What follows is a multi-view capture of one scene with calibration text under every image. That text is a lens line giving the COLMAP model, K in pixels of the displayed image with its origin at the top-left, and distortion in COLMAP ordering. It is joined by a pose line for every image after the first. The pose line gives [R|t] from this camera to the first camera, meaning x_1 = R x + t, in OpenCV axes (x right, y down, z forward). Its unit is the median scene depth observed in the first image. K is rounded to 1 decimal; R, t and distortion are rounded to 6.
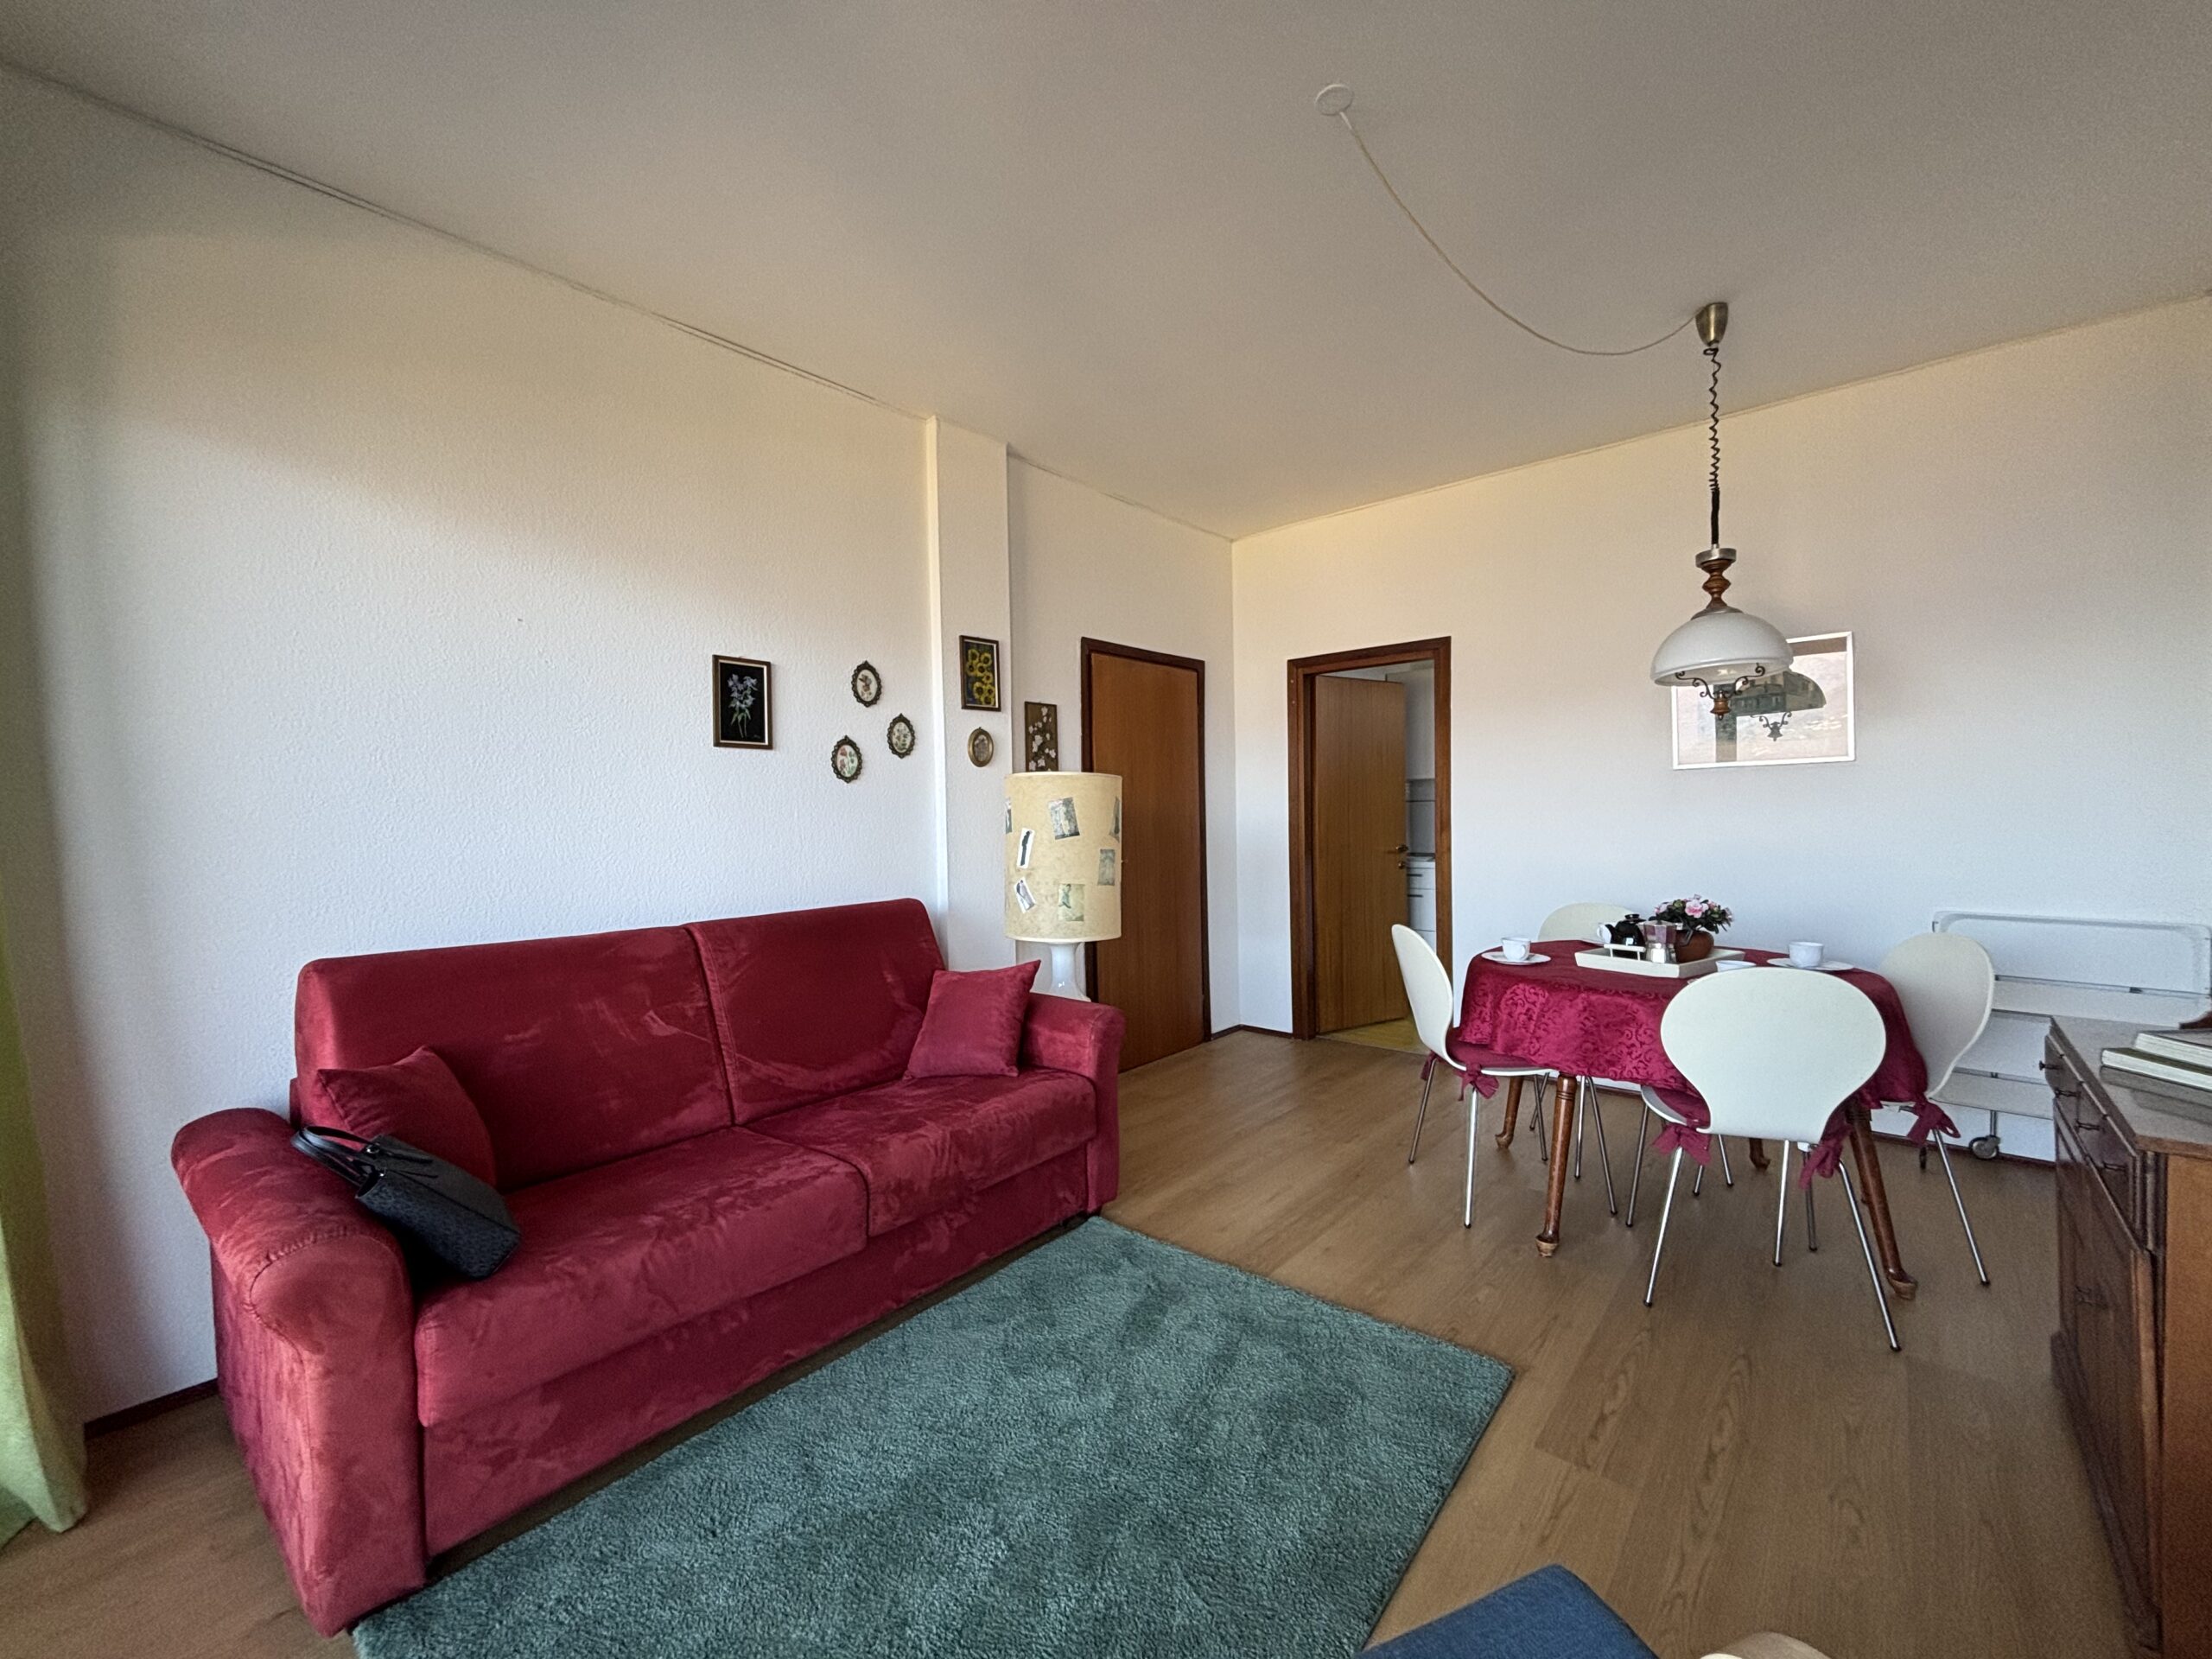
lens RADIAL K [[884.2, 0, 1113.6], [0, 884.2, 831.0], [0, 0, 1]] dist [0.000482, -0.000846]
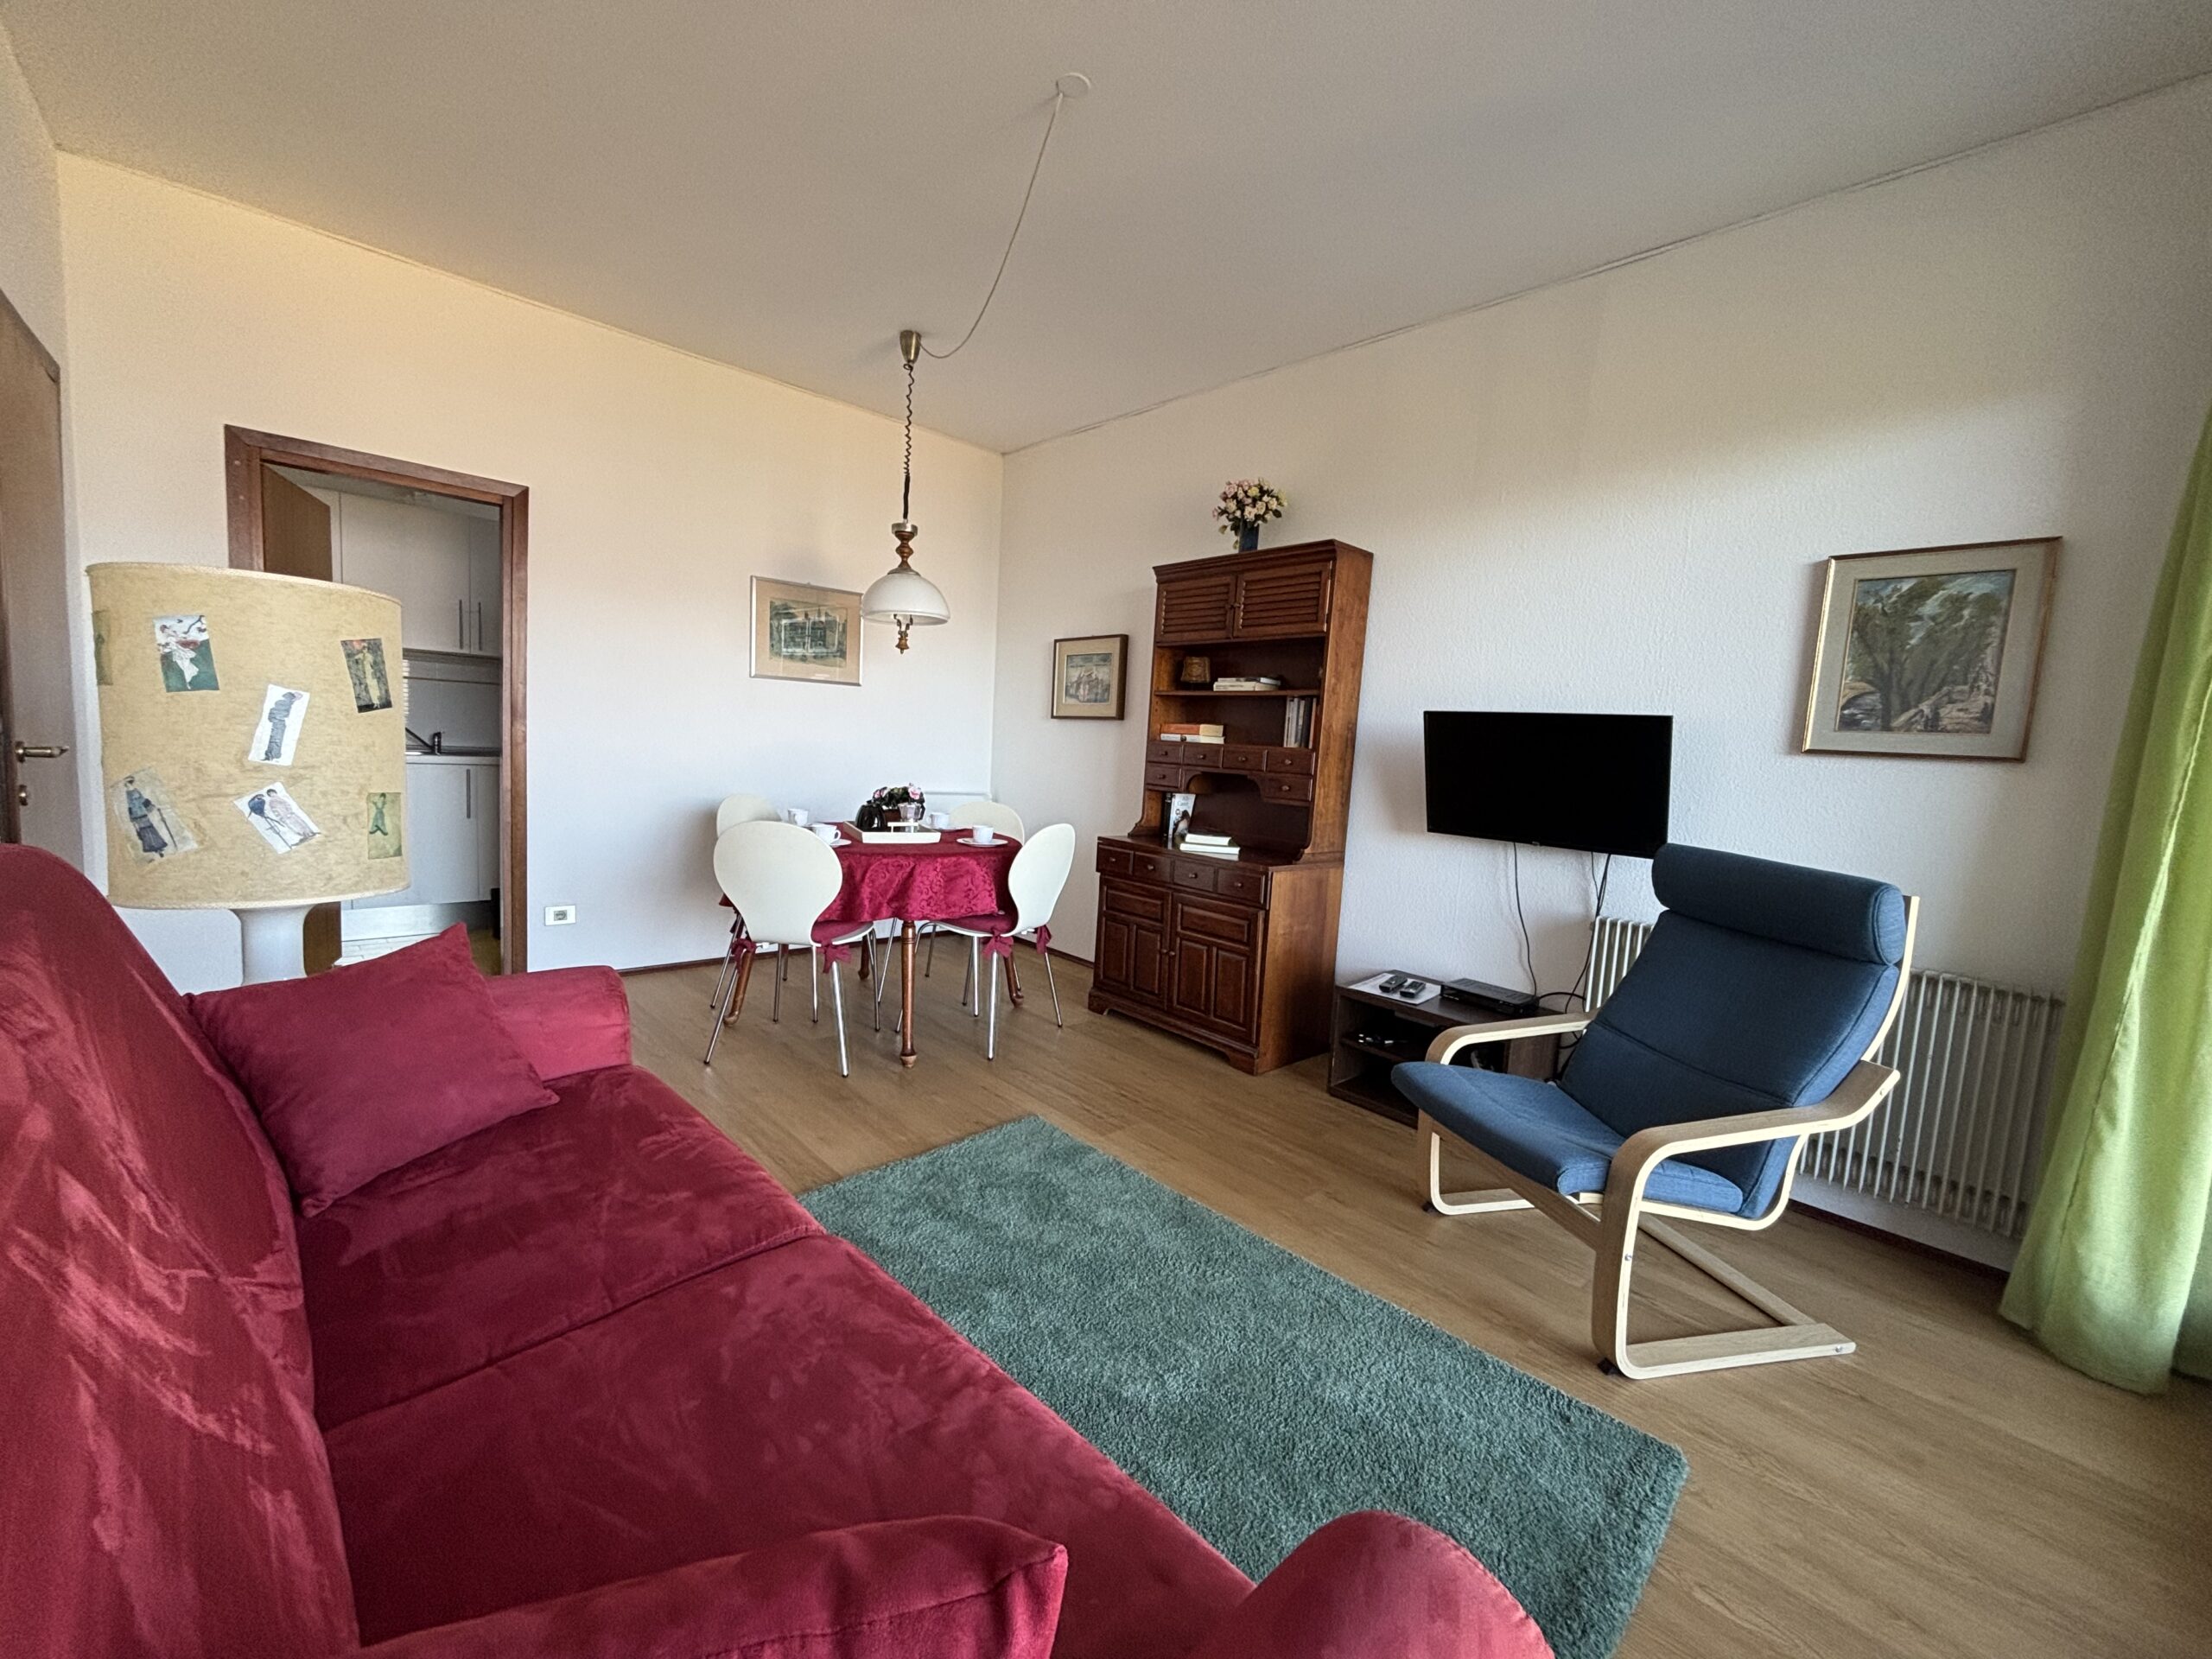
lens RADIAL K [[884.2, 0, 1112.5], [0, 884.2, 833.9], [0, 0, 1]] dist [0.000482, -0.000846]
pose [[0.095012, -0.079819, 0.992271, -0.695811], [-0.037370, 0.995792, 0.083680, 0.025769], [-0.994774, -0.045031, 0.091630, 0.586478]]
